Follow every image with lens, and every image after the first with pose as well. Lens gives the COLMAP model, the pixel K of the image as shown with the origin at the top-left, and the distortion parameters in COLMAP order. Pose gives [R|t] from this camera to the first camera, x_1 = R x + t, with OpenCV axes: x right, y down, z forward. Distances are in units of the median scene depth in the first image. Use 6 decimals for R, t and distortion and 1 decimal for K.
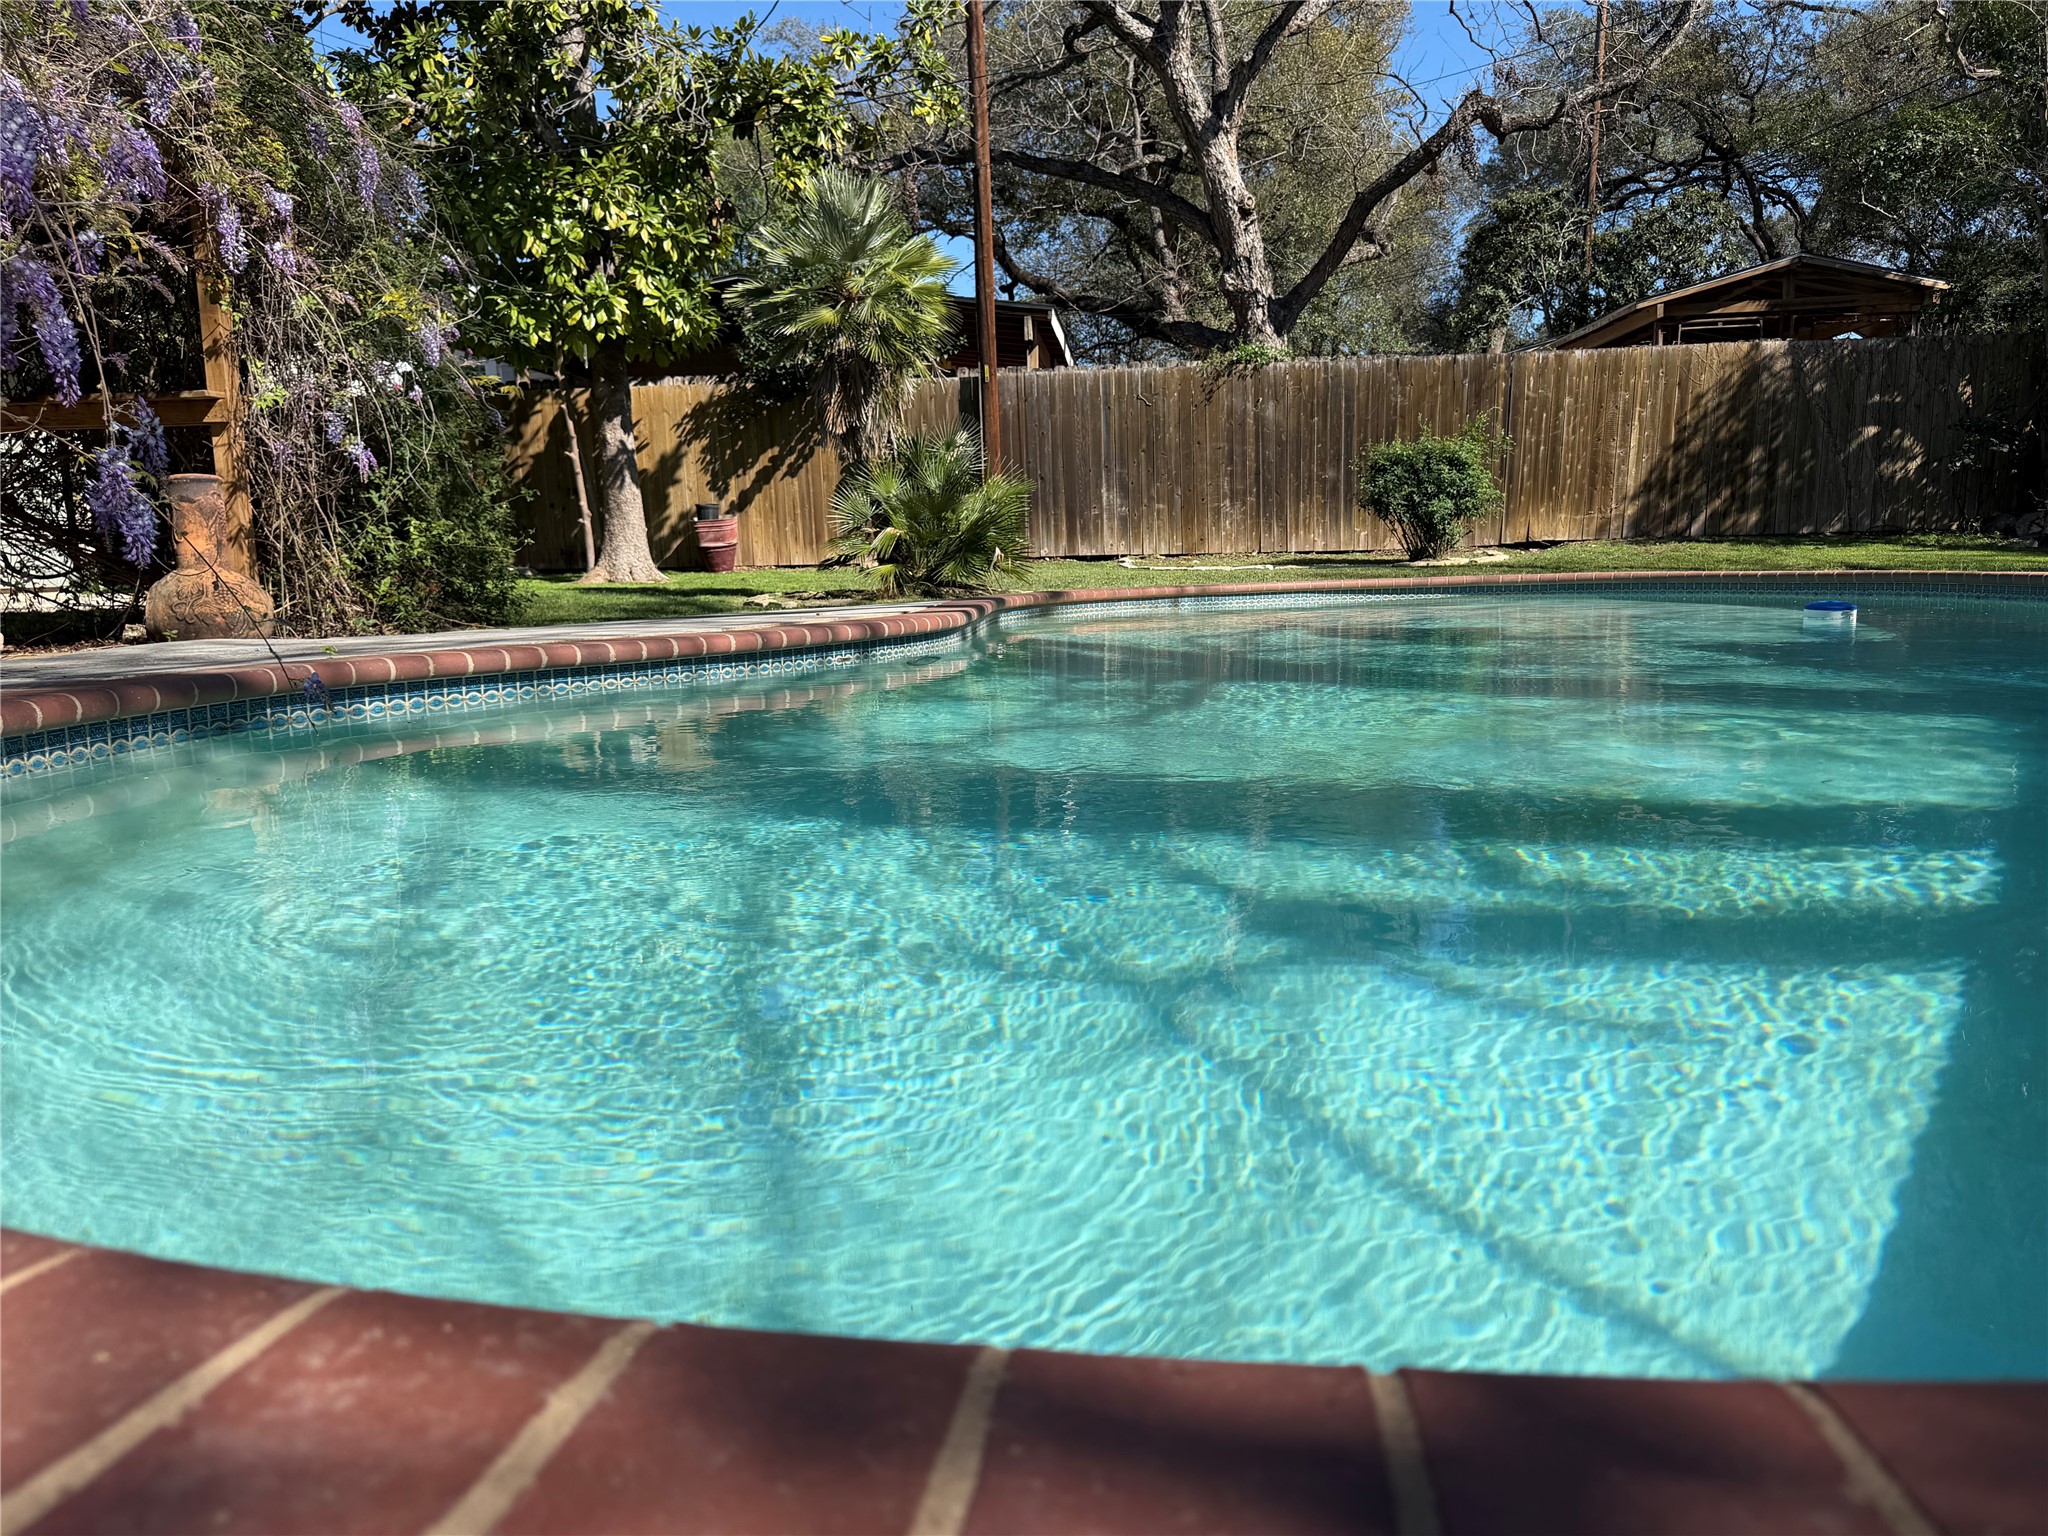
lens RADIAL K [[1415.4, 0, 1024.5], [0, 1415.4, 773.1], [0, 0, 1]] dist [0.003254, 0.001183]
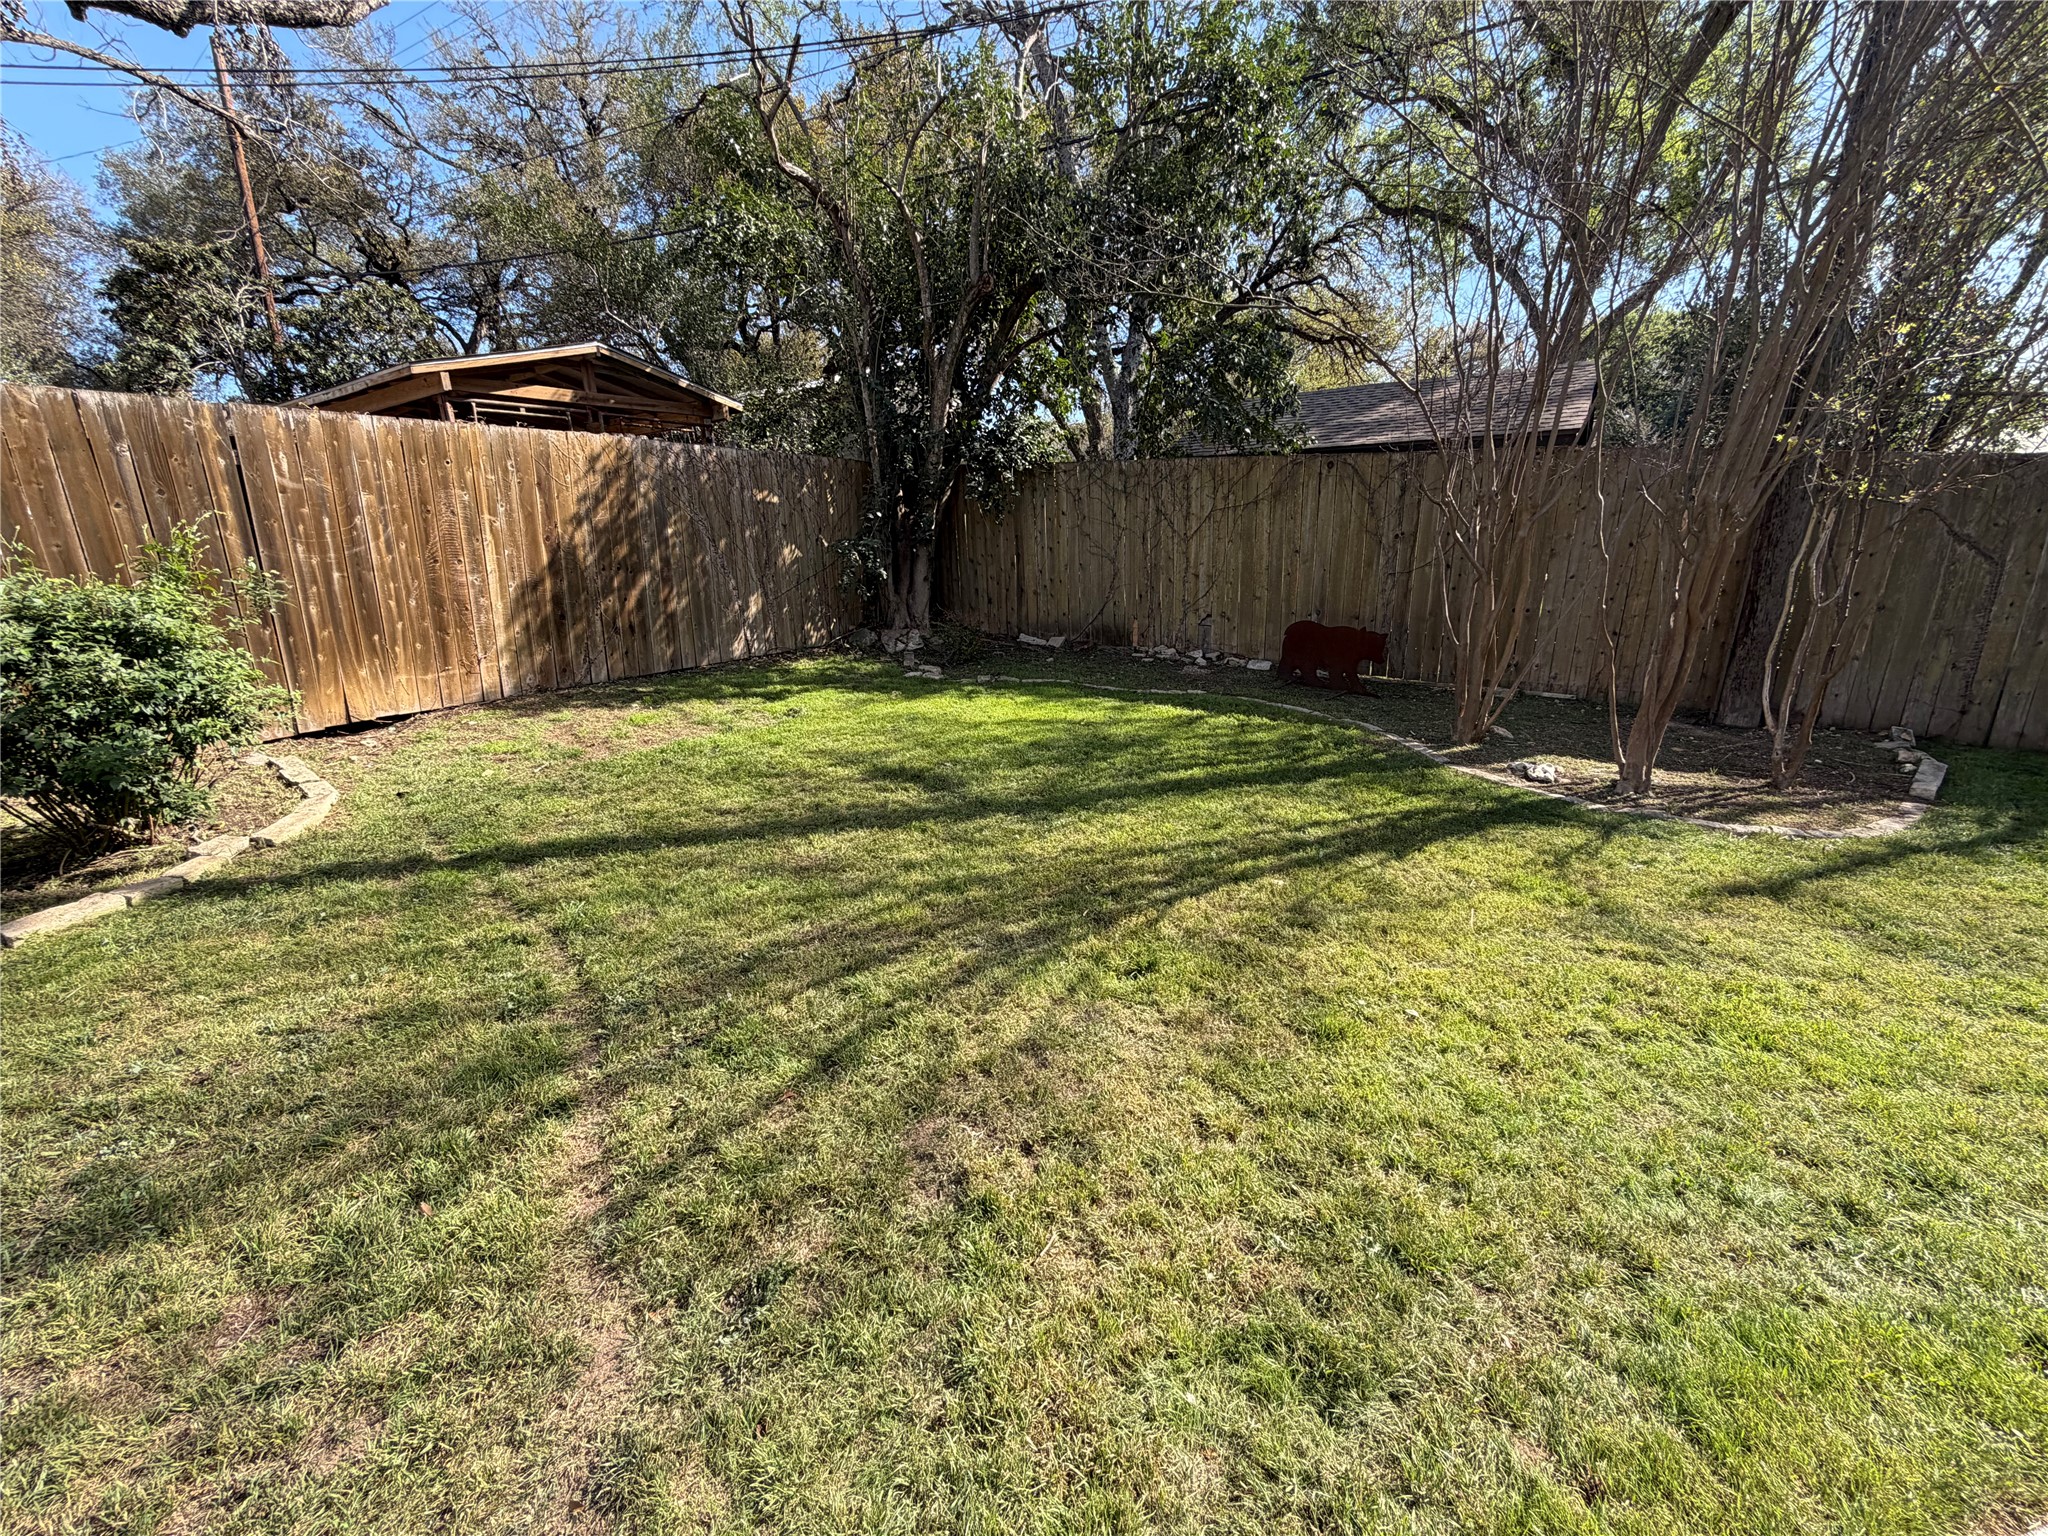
lens RADIAL K [[813.9, 0, 1033.1], [0, 813.9, 767.9], [0, 0, 1]] dist [-0.004211, -0.000337]
pose [[0.469489, -0.221754, 0.854638, 0.186034], [0.151746, 0.973810, 0.169316, -0.159492], [-0.869801, 0.050195, 0.490843, 0.561667]]
